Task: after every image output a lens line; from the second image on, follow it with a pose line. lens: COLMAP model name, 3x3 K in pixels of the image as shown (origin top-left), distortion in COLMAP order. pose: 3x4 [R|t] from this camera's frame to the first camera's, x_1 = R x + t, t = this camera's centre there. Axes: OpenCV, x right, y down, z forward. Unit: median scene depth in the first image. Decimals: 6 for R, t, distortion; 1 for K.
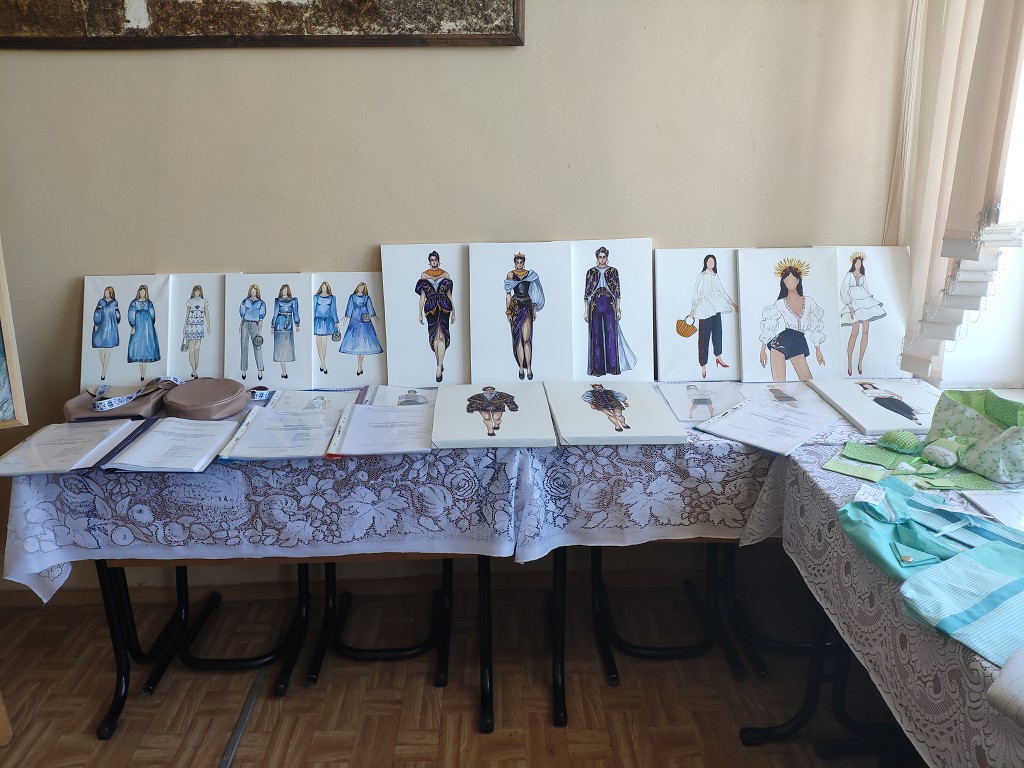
lens RADIAL K [[769.0, 0, 512.0], [0, 769.0, 384.0], [0, 0, 1]] dist [0.142323, -0.218561]
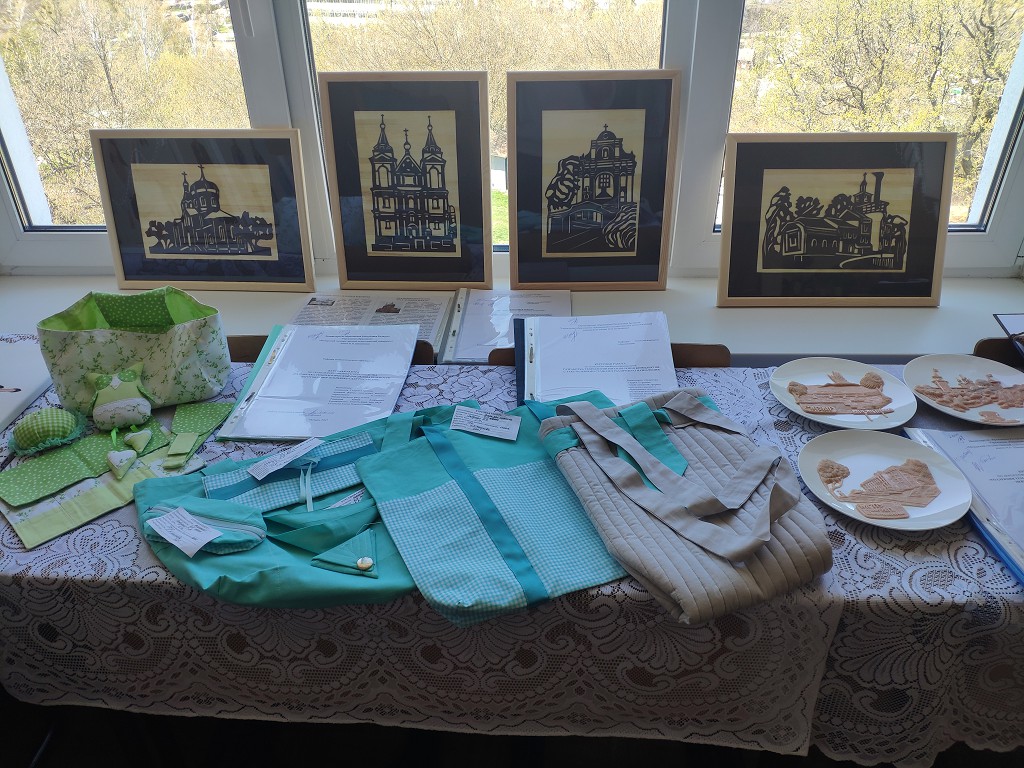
lens RADIAL K [[769.0, 0, 512.0], [0, 769.0, 384.0], [0, 0, 1]] dist [0.142323, -0.218561]
pose [[0.085967, -0.509983, 0.855878, 0.021223], [0.326289, 0.826093, 0.459462, -0.100458], [-0.941353, 0.239765, 0.237419, 0.439370]]
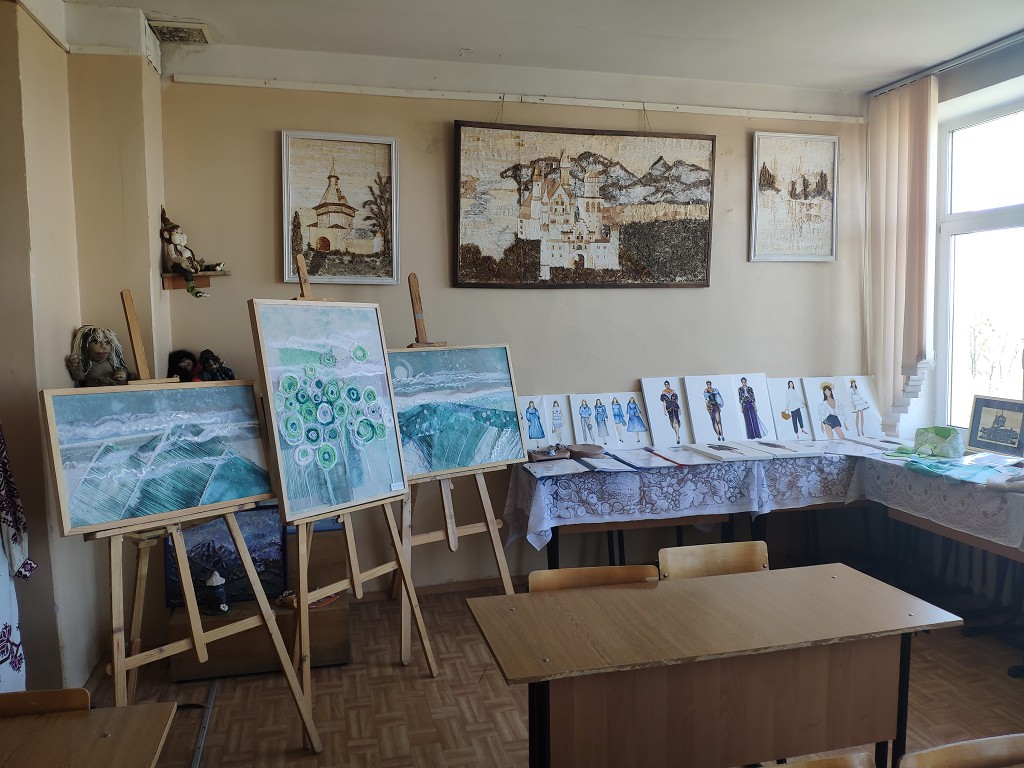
lens RADIAL K [[701.9, 0, 512.0], [0, 701.9, 384.0], [0, 0, 1]] dist [-0.002850, -0.078410]
pose [[0.986148, -0.020374, 0.164609, -0.869432], [0.057789, 0.972449, -0.225841, 0.245122], [-0.155472, 0.232225, 0.960156, -0.742492]]
